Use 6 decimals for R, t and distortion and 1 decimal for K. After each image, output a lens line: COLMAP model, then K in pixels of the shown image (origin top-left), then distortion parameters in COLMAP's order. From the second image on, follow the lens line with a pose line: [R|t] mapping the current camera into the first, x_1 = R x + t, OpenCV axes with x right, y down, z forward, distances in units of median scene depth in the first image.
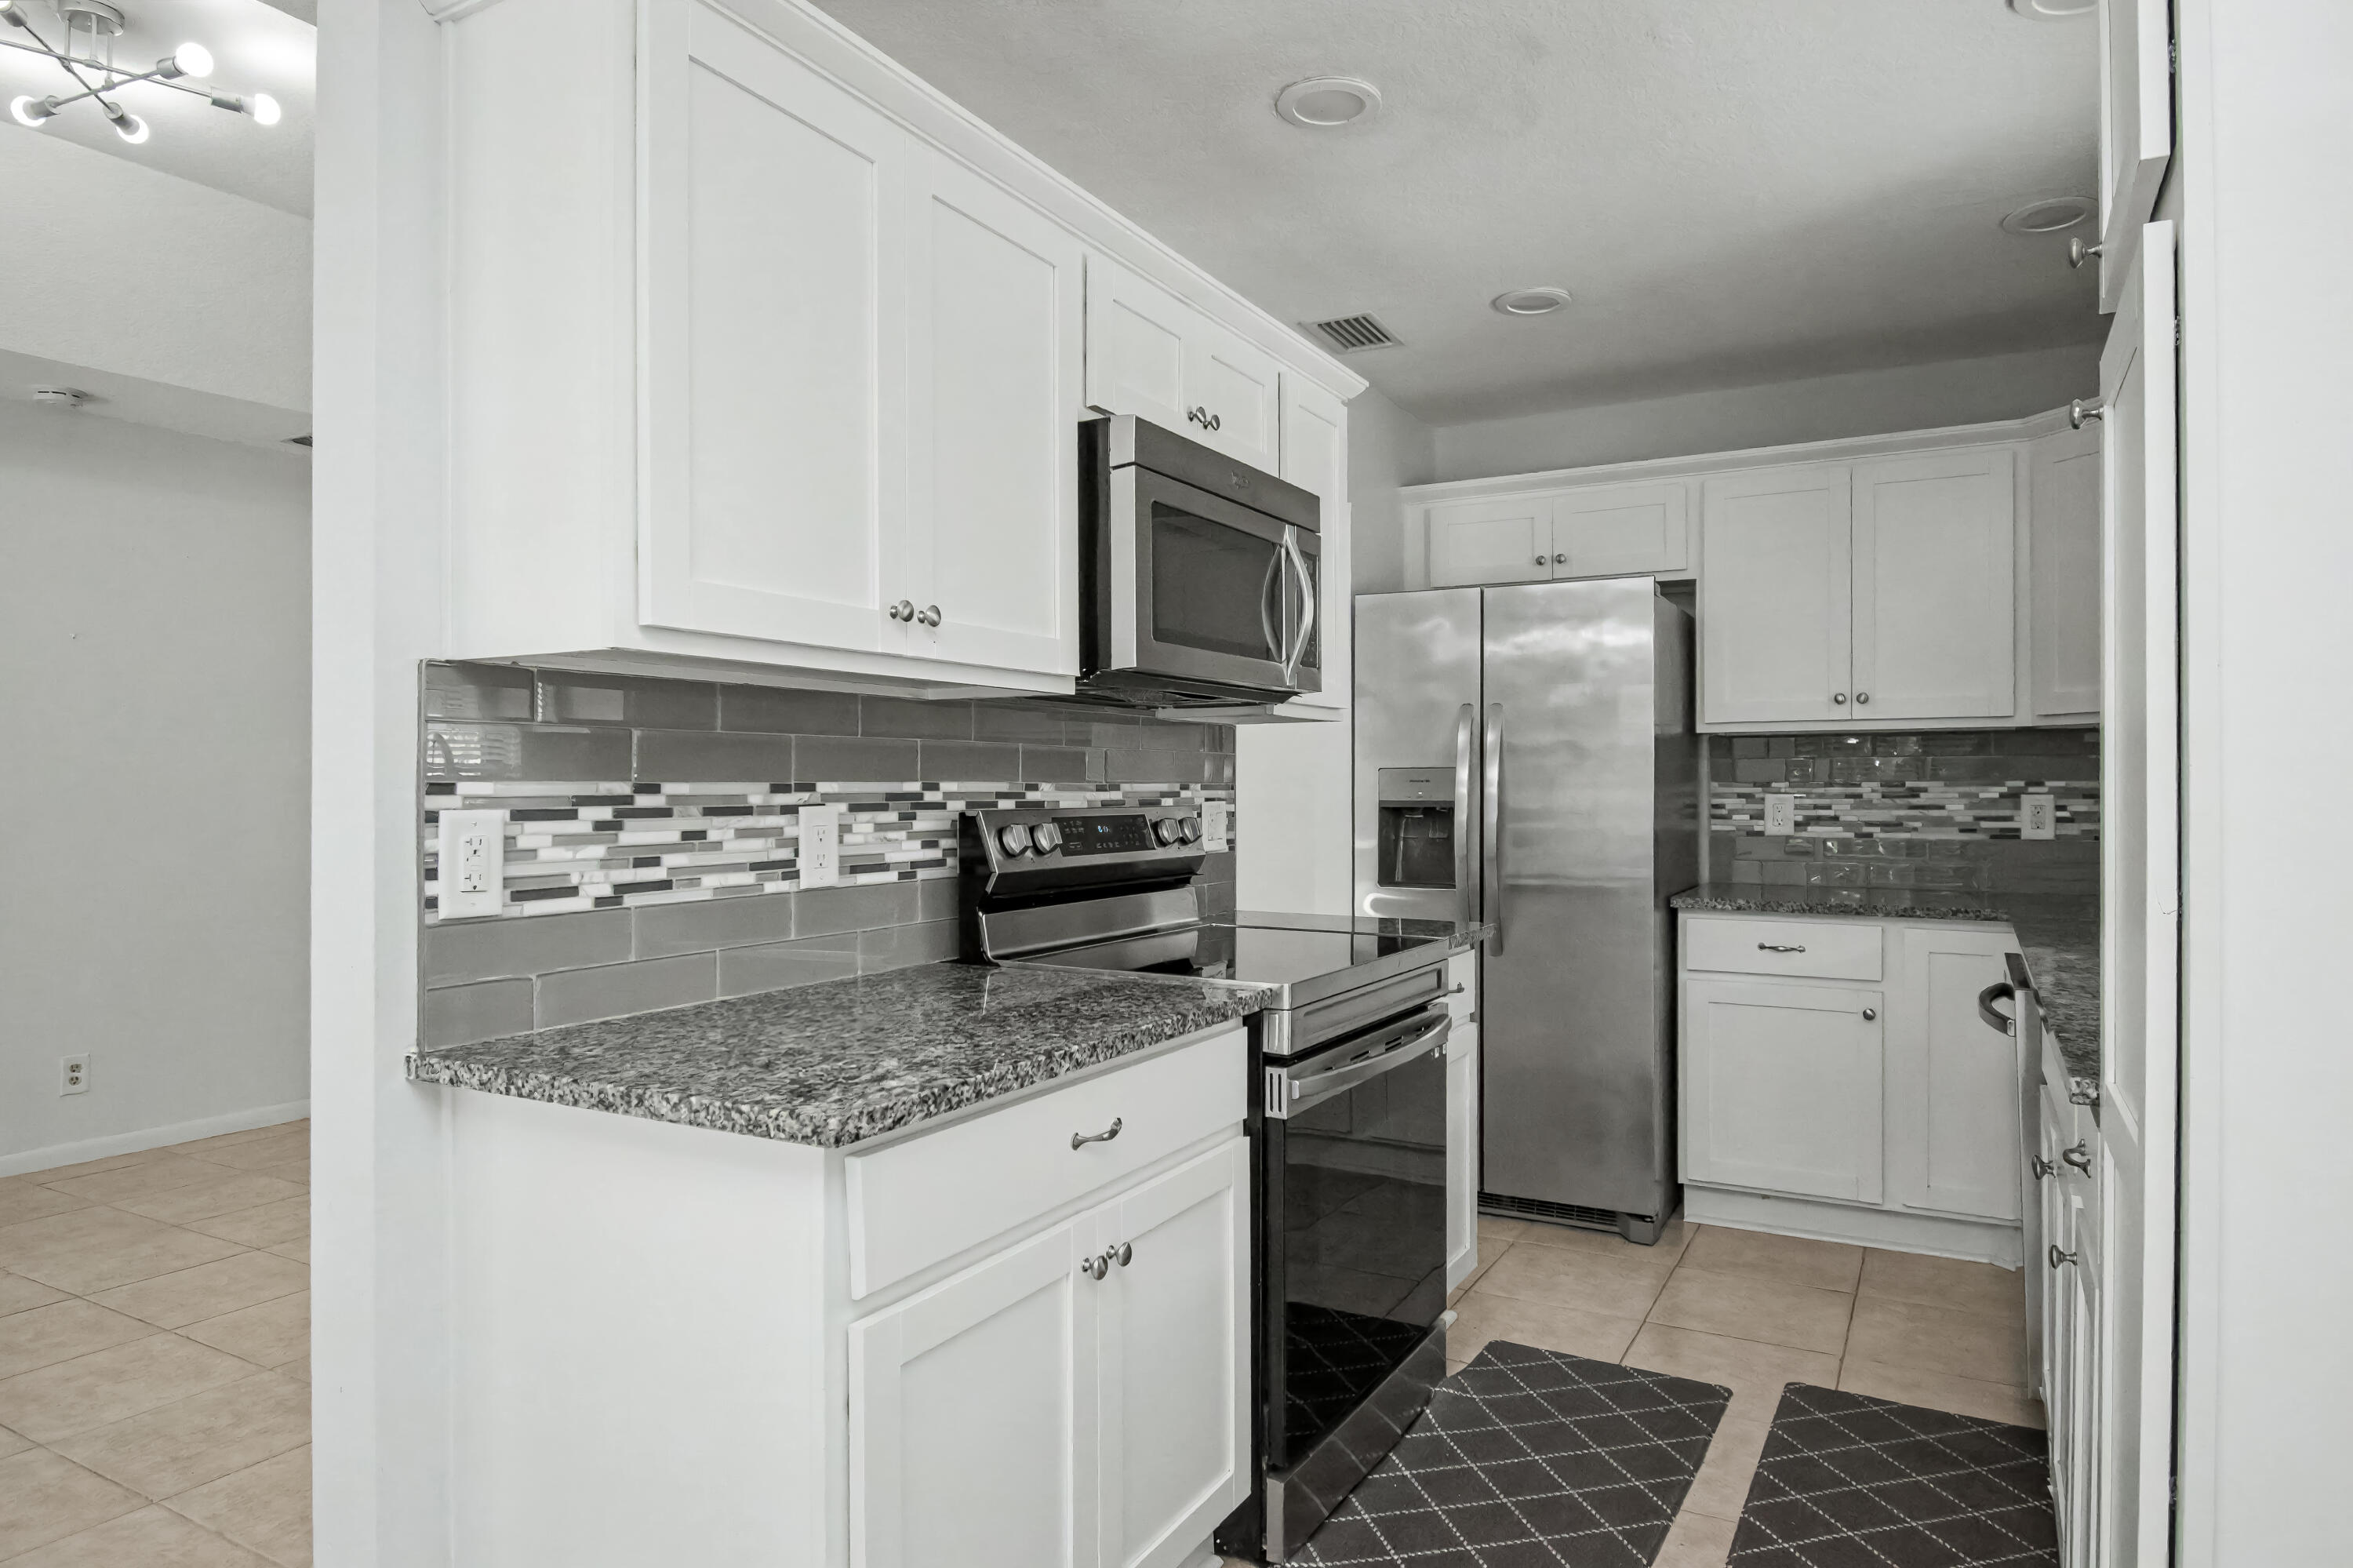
lens RADIAL K [[1390.6, 0, 1176.5], [0, 1390.6, 784.0], [0, 0, 1]] dist [-0.000625, -0.000779]
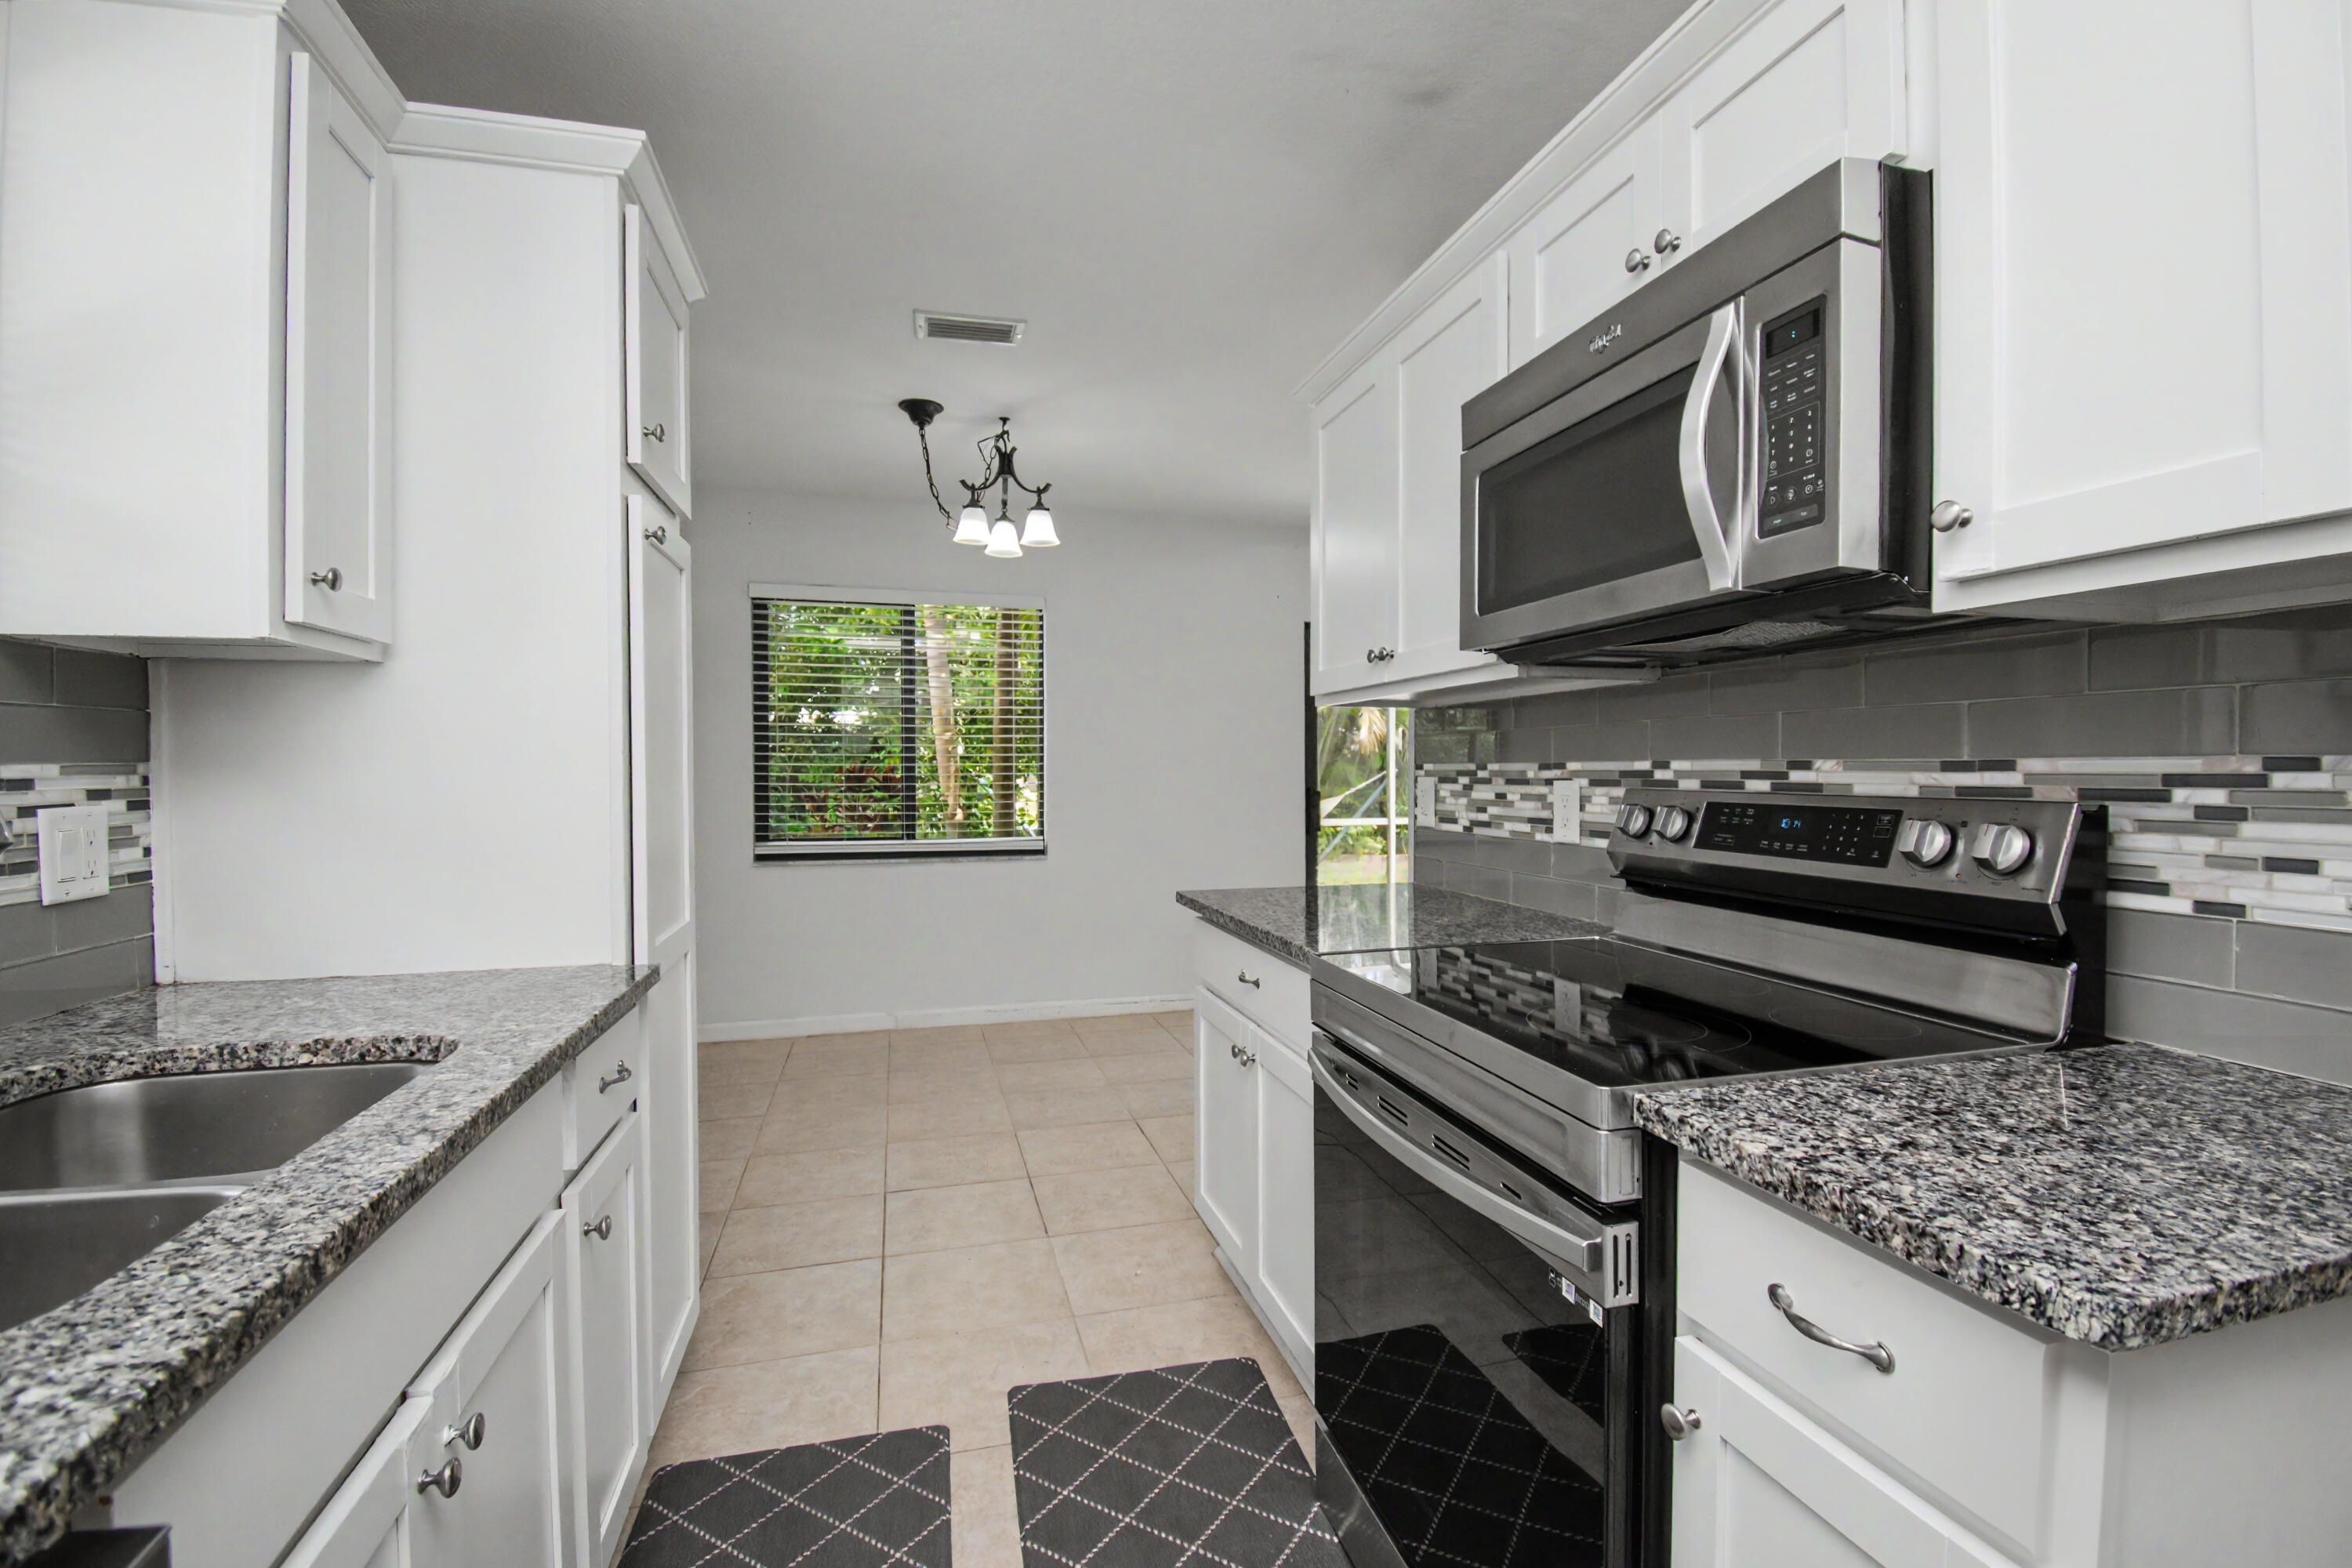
lens RADIAL K [[1055.4, 0, 1176.0], [0, 1055.4, 784.0], [0, 0, 1]] dist [0.000020, -0.000006]
pose [[-0.717720, 0.010540, -0.696252, 0.610754], [0.001210, 0.999903, 0.013890, 0.004557], [0.696331, 0.009127, -0.717663, 1.282121]]
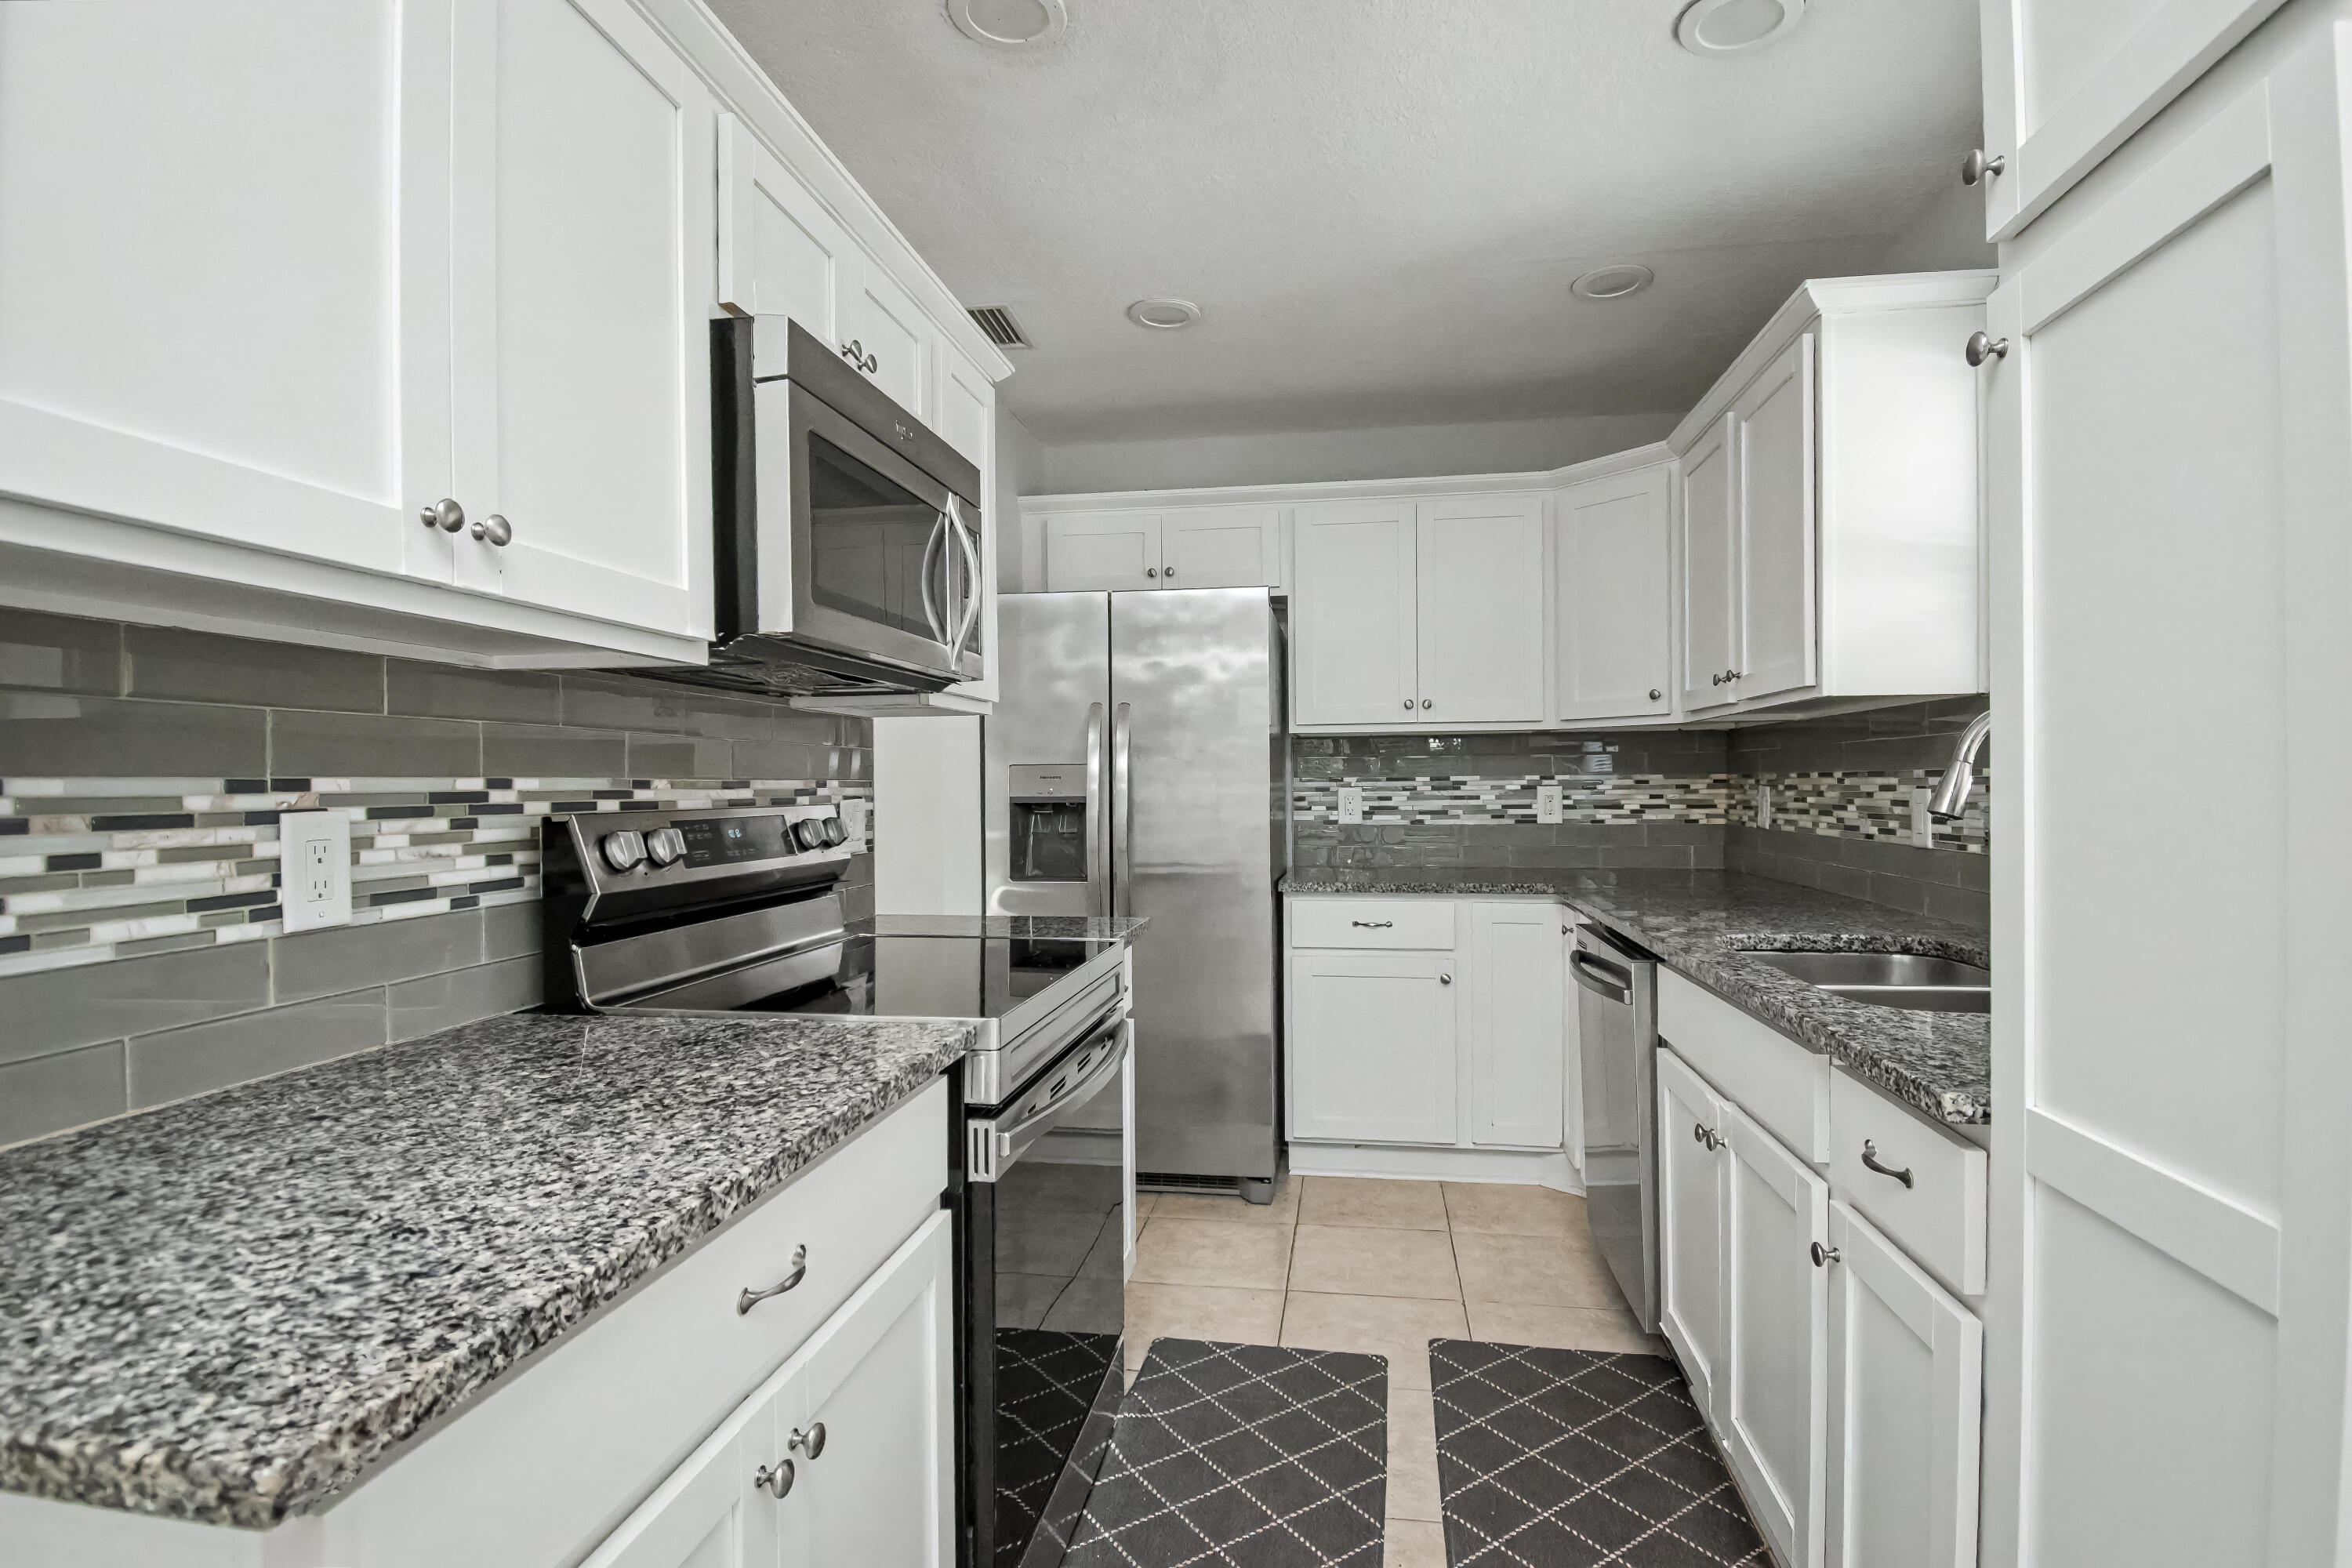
lens RADIAL K [[1148.0, 0, 1187.1], [0, 1148.0, 789.4], [0, 0, 1]] dist [0.017484, -0.026883]
pose [[0.936514, -0.008122, 0.350535, -0.044005], [0.006359, 0.999961, 0.006179, 0.003355], [-0.350571, -0.003558, 0.936529, 0.270414]]
